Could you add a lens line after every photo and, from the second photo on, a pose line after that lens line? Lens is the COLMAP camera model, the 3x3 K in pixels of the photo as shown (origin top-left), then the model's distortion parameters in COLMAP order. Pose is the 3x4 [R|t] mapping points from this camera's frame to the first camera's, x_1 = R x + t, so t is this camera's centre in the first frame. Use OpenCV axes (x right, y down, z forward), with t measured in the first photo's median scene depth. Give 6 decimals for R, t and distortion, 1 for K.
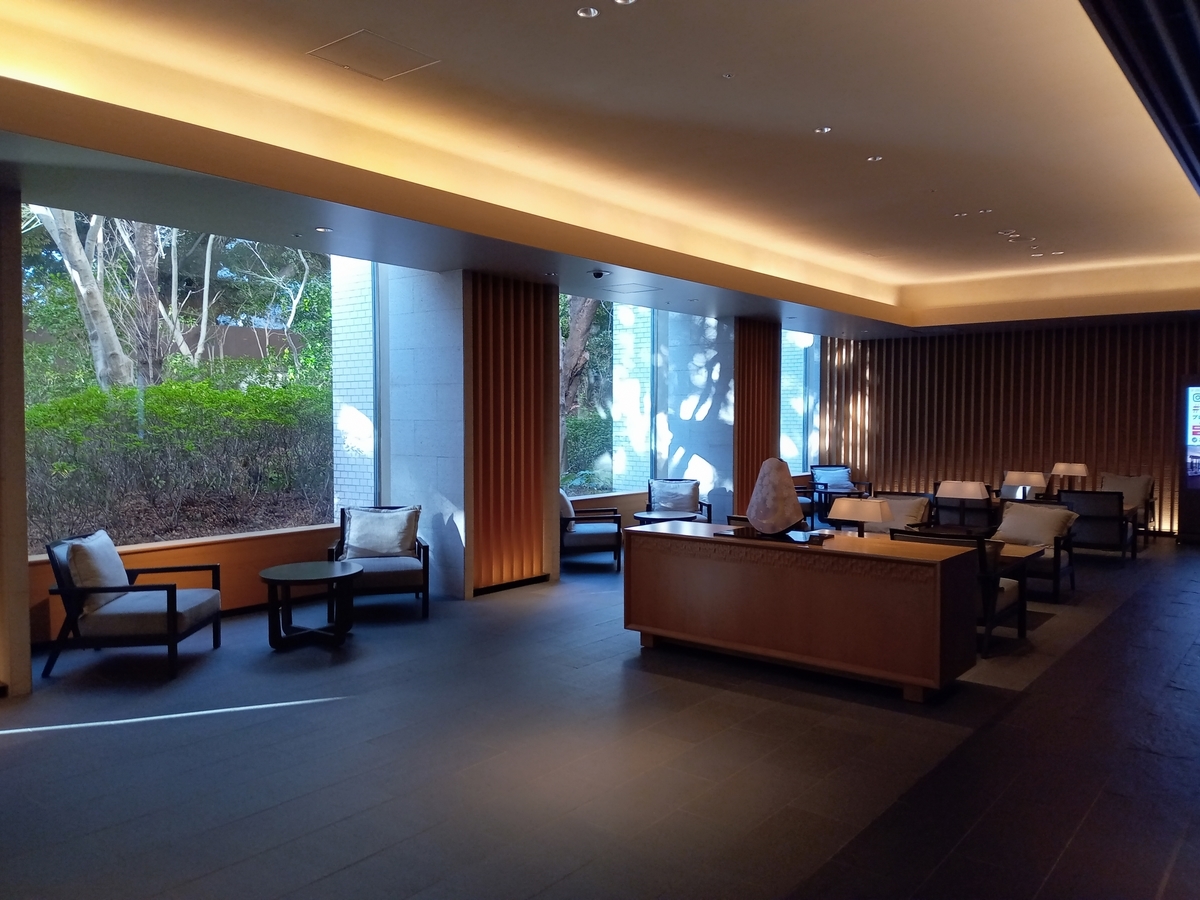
lens RADIAL K [[906.2, 0, 599.3], [0, 906.2, 452.1], [0, 0, 1]] dist [0.030556, -0.022982]
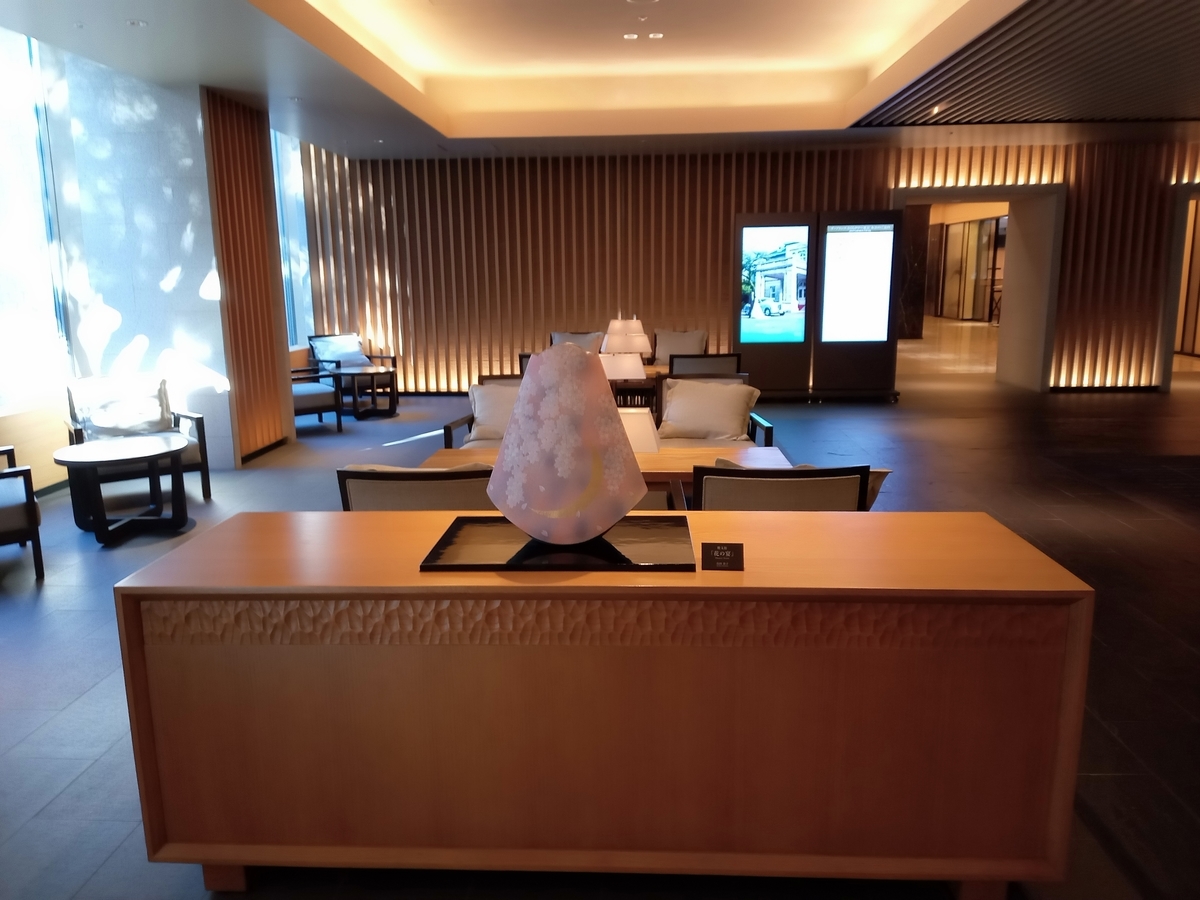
lens RADIAL K [[906.2, 0, 605.4], [0, 906.2, 448.0], [0, 0, 1]] dist [0.030556, -0.022982]
pose [[0.805281, -0.123515, 0.579885, -0.005886], [0.036028, 0.986446, 0.160081, -0.004836], [-0.591798, -0.108018, 0.798816, 0.293624]]
